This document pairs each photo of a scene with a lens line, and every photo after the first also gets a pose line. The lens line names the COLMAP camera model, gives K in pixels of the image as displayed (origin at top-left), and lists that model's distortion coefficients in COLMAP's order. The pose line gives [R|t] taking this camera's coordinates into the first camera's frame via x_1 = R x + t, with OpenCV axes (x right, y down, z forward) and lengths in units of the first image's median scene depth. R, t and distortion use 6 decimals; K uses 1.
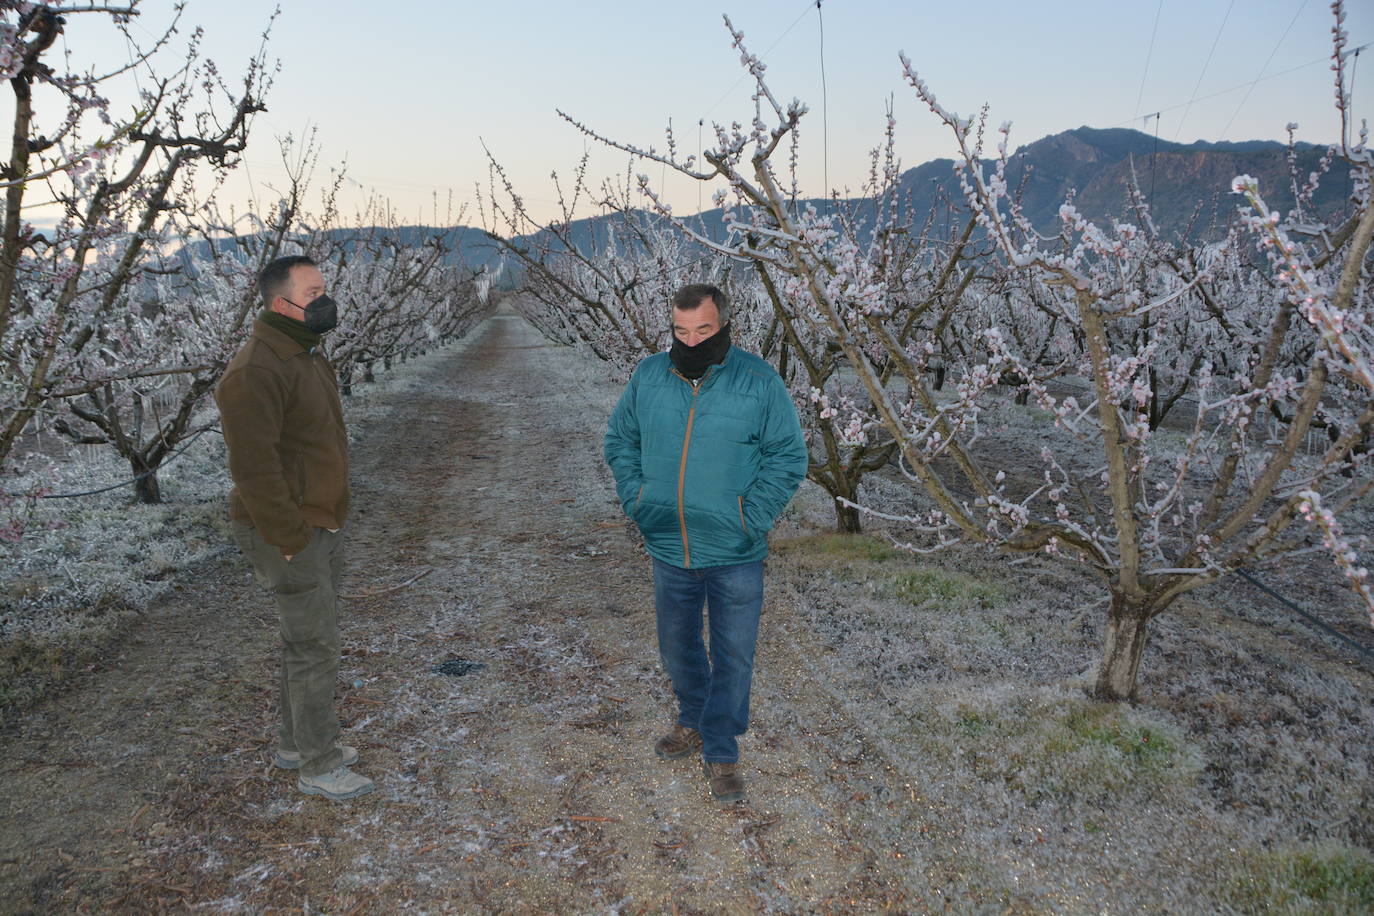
lens RADIAL K [[1060.5, 0, 677.3], [0, 1060.5, 457.4], [0, 0, 1]] dist [-0.168082, 0.116496]
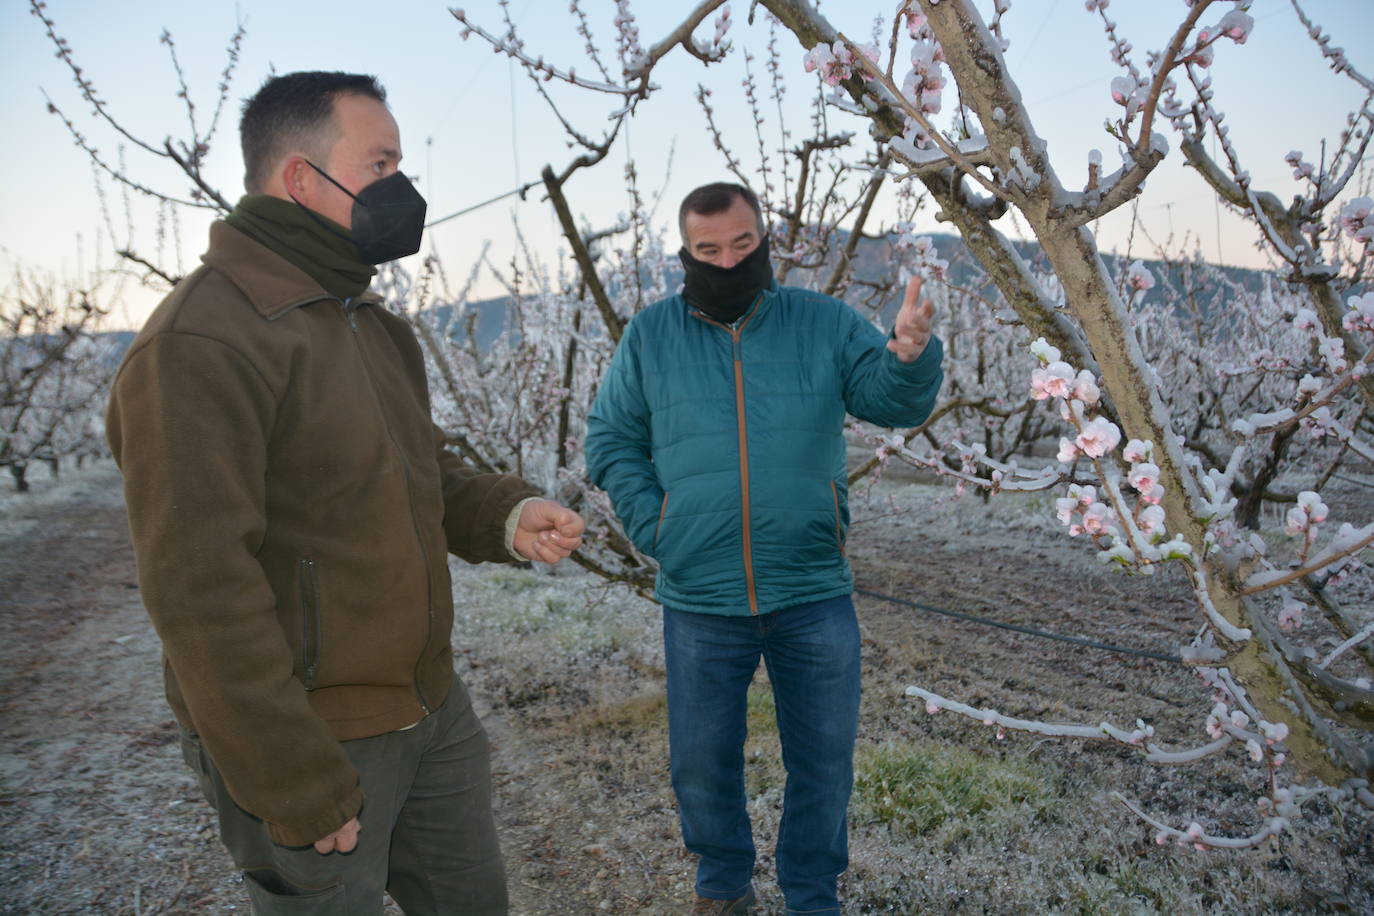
lens RADIAL K [[1050.2, 0, 681.7], [0, 1050.2, 457.2], [0, 0, 1]] dist [-0.169863, 0.108142]
pose [[0.964741, -0.048389, 0.258713, -0.011960], [0.070551, 0.994526, -0.077071, -0.015395], [-0.253568, 0.092606, 0.962875, 0.472735]]
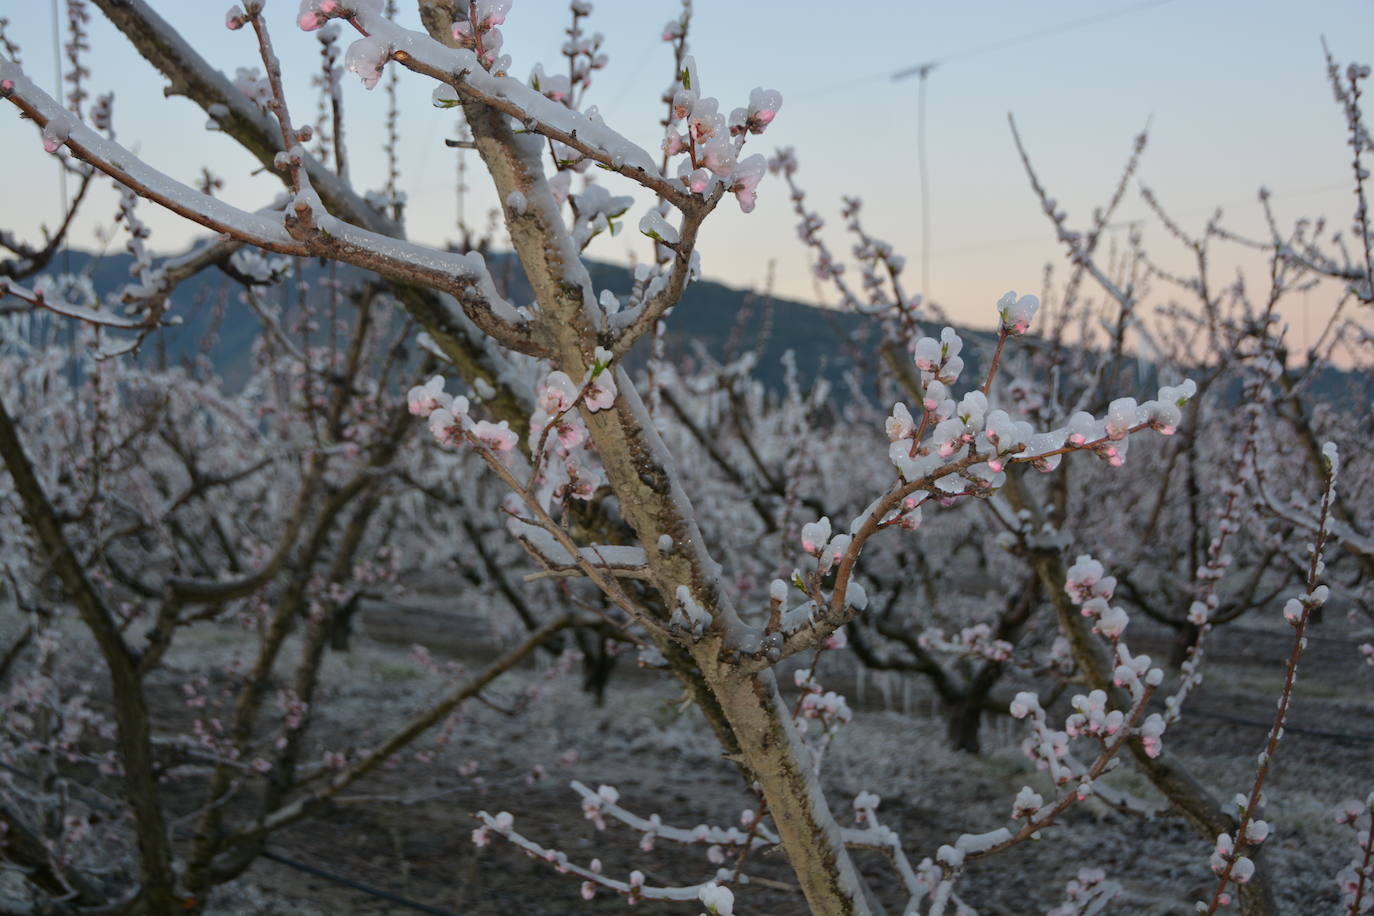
lens RADIAL K [[1616.8, 0, 677.5], [0, 1616.8, 463.2], [0, 0, 1]] dist [-0.021237, 0.339418]
pose [[0.825594, 0.005144, 0.564241, -0.033935], [0.080945, 0.988536, -0.127450, -0.065325], [-0.558428, 0.150895, 0.815714, 0.439999]]
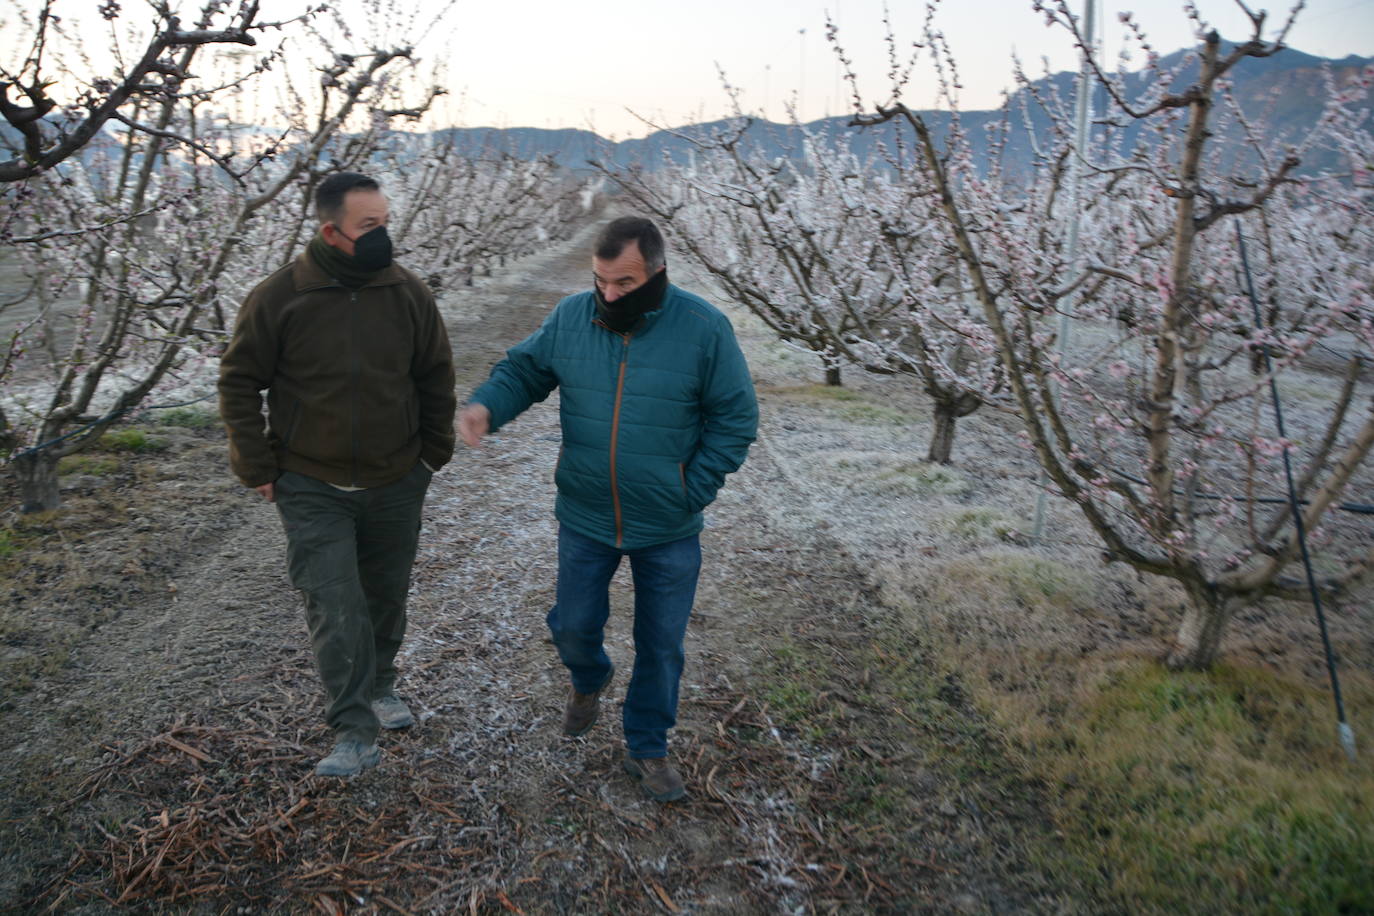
lens RADIAL K [[1058.0, 0, 683.7], [0, 1058.0, 450.5], [0, 0, 1]] dist [-0.163713, 0.109110]
pose [[0.995217, 0.045676, -0.086356, 0.106627], [-0.038646, 0.995933, 0.081390, 0.059517], [0.089722, -0.077664, 0.992934, -0.503448]]
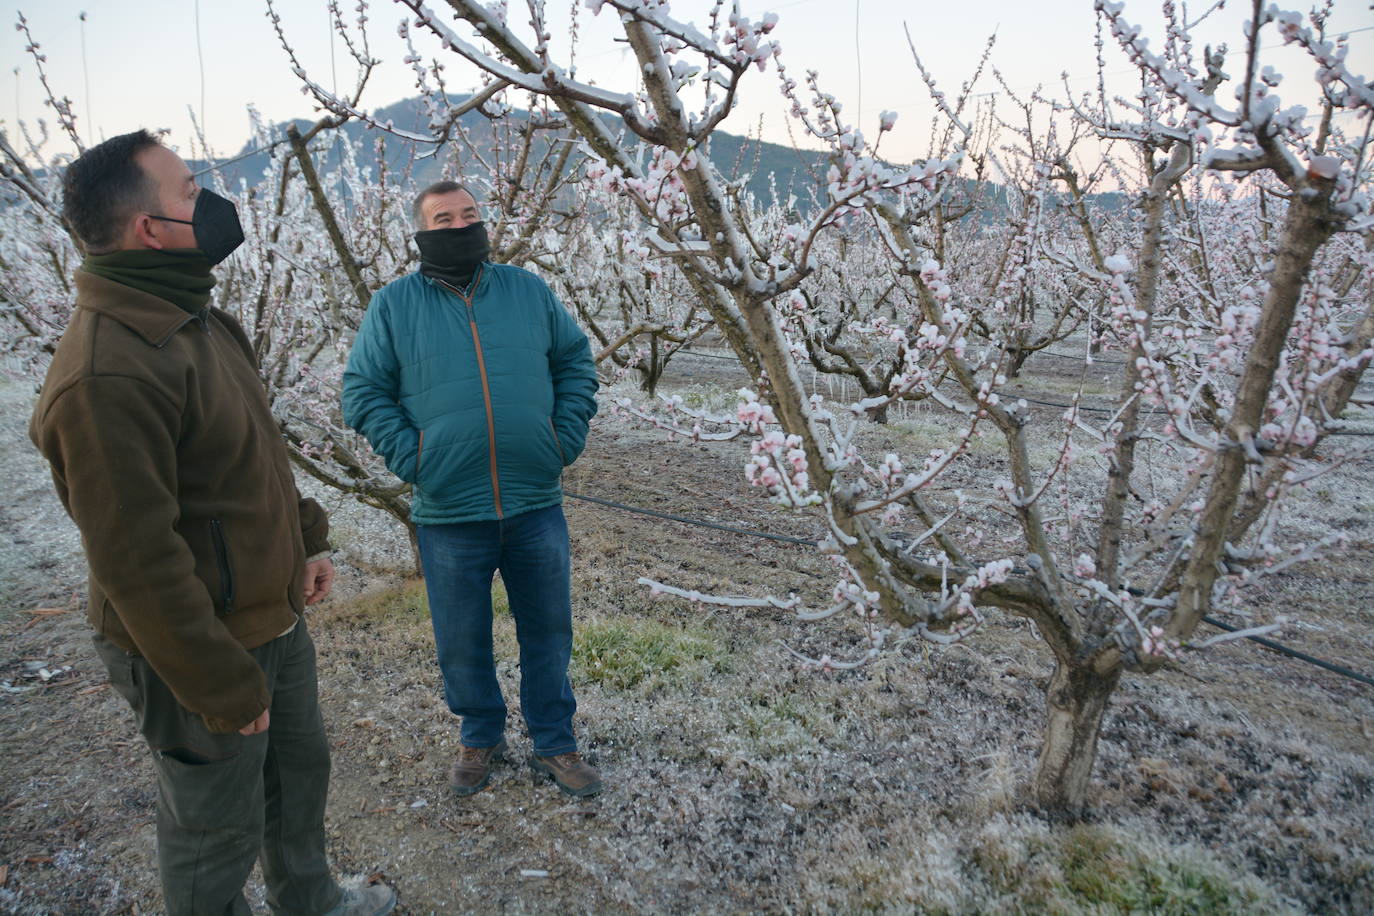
lens RADIAL K [[1060.5, 0, 677.3], [0, 1060.5, 457.4], [0, 0, 1]] dist [-0.168082, 0.116496]
pose [[0.834965, -0.102895, 0.540598, -0.086392], [0.083640, 0.994680, 0.060141, -0.040270], [-0.543910, -0.005000, 0.839129, 0.381273]]
